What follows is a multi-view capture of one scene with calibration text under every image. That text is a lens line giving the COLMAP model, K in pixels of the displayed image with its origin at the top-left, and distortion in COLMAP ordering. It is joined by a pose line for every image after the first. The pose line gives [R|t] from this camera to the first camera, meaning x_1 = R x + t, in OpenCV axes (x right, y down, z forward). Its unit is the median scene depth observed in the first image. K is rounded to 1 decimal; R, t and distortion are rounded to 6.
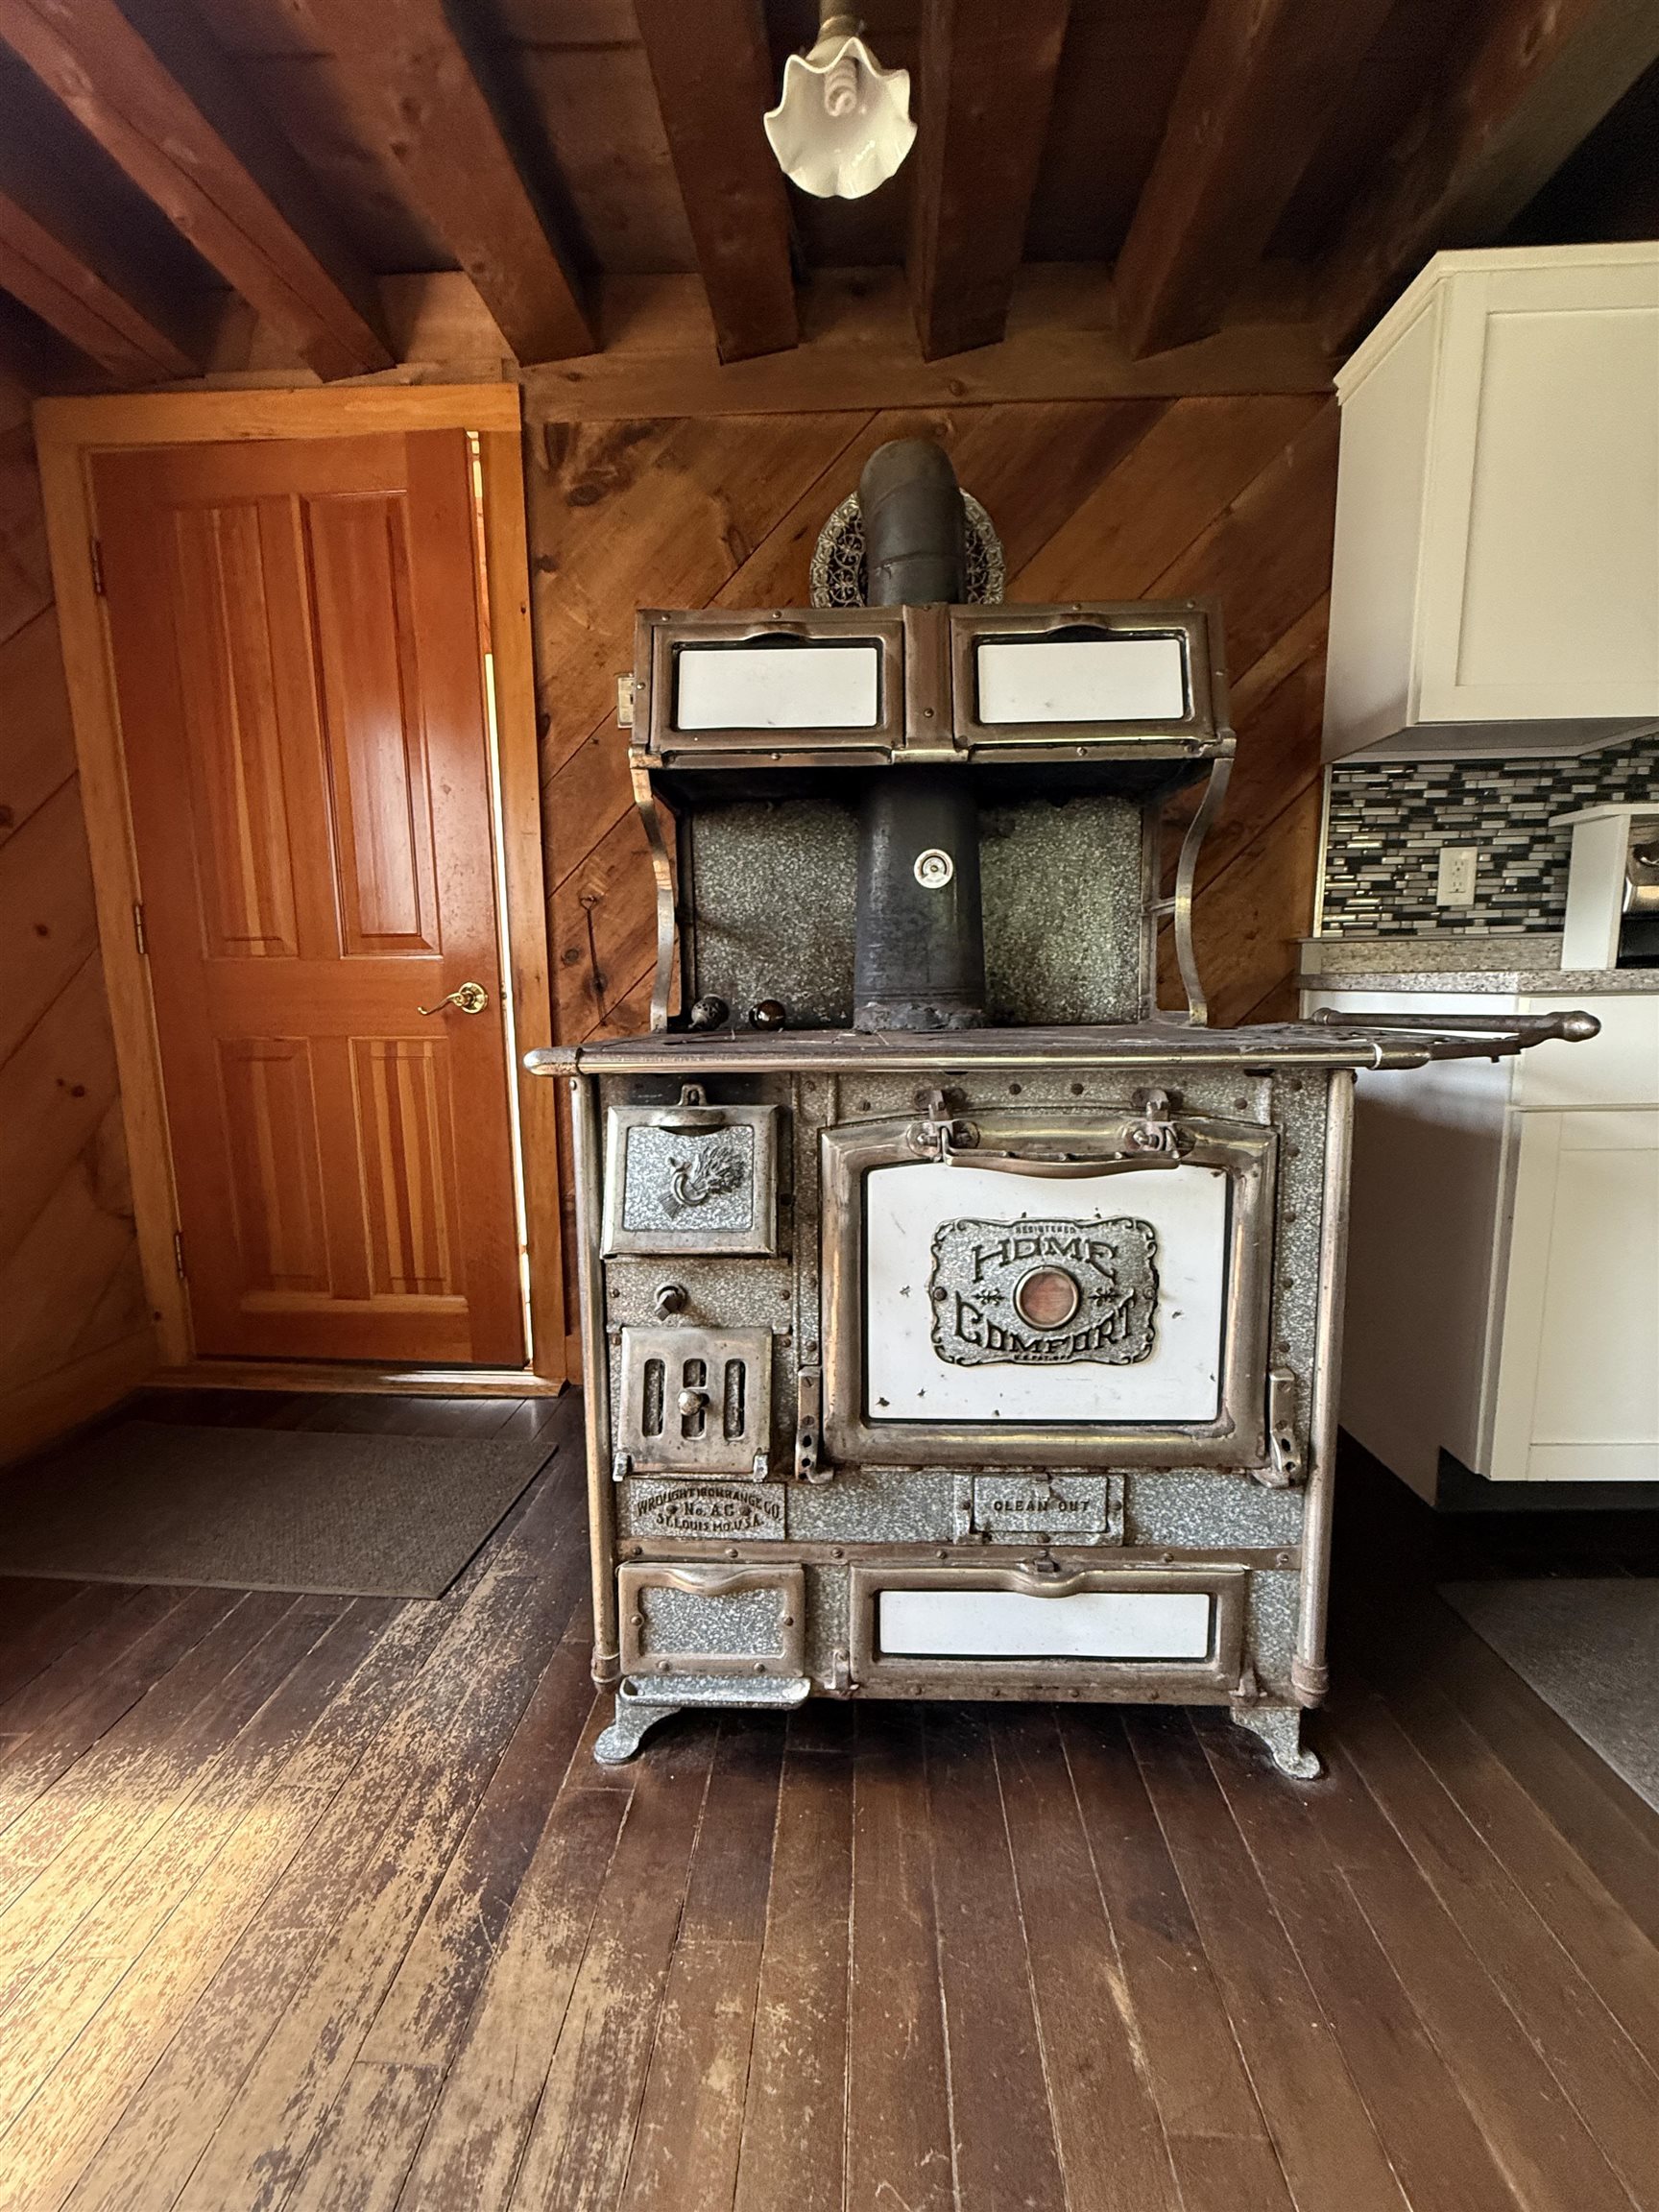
lens RADIAL K [[882.8, 0, 825.3], [0, 882.8, 1106.6], [0, 0, 1]] dist [-0.003028, -0.000209]
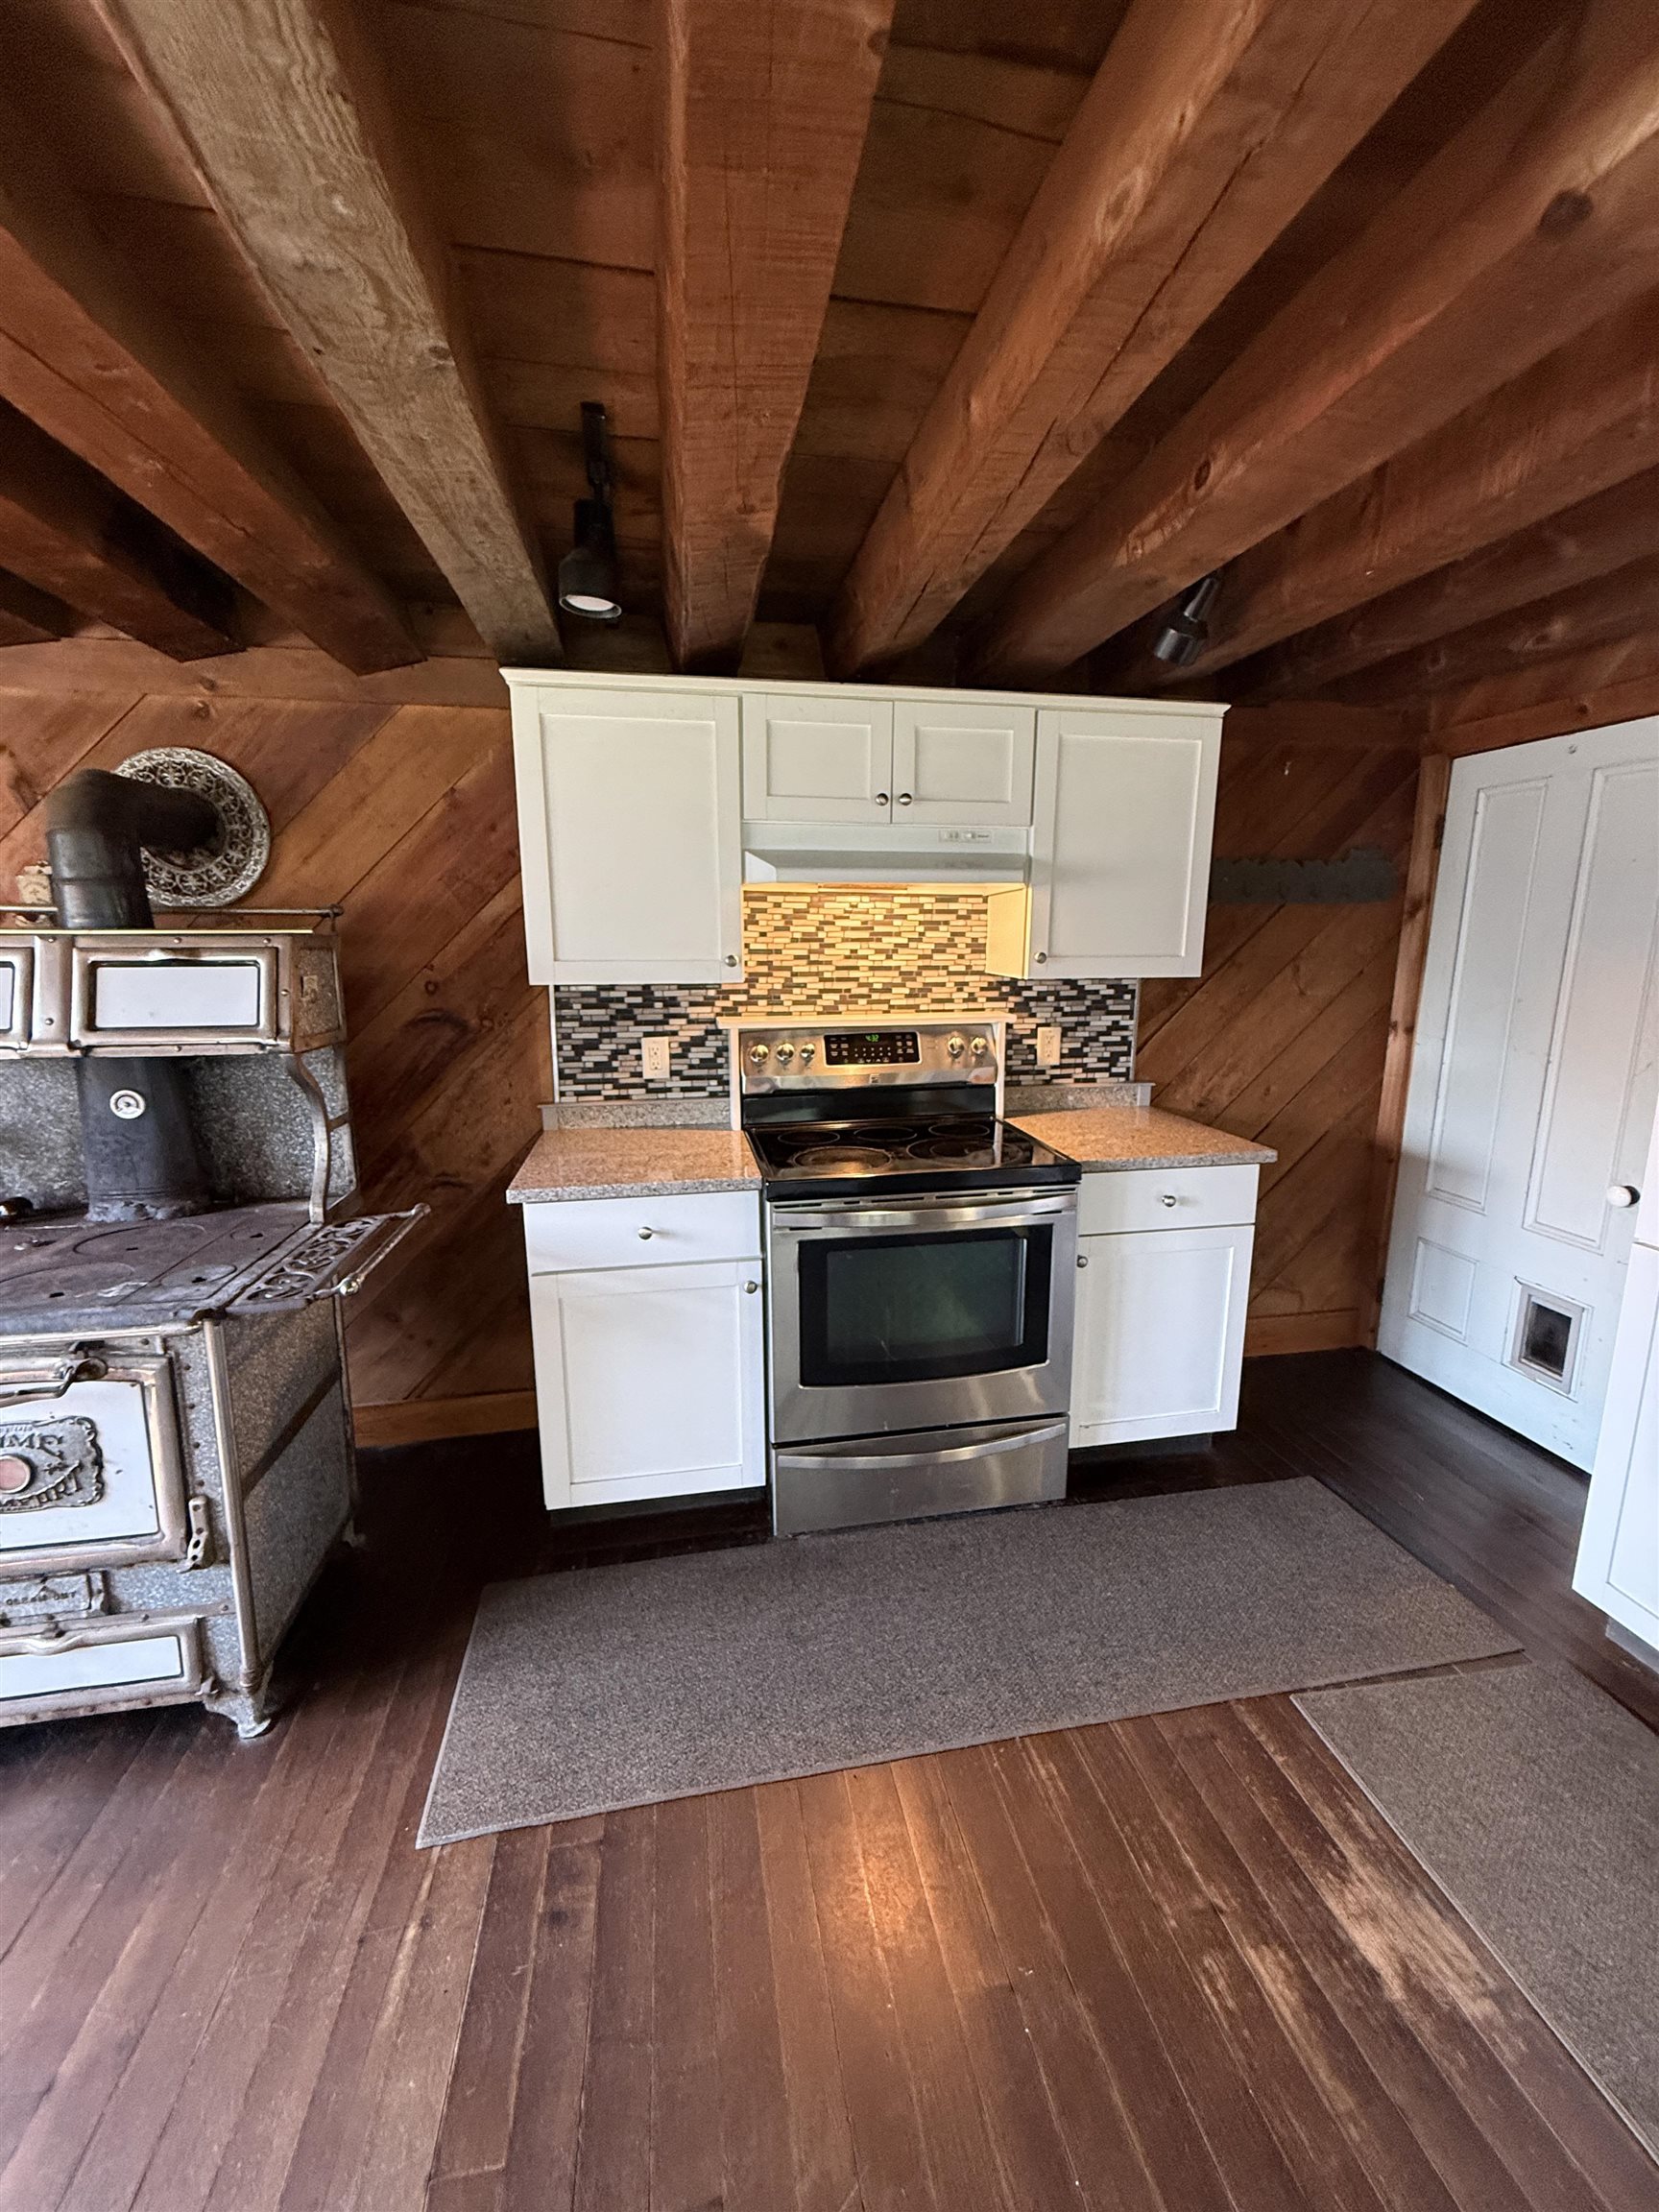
lens RADIAL K [[882.8, 0, 837.9], [0, 882.8, 1101.4], [0, 0, 1]] dist [-0.003028, -0.000209]
pose [[0.974881, -0.023514, 0.221483, 0.717122], [0.014287, 0.998966, 0.043168, -0.259764], [-0.222269, -0.038919, 0.974208, -0.435805]]
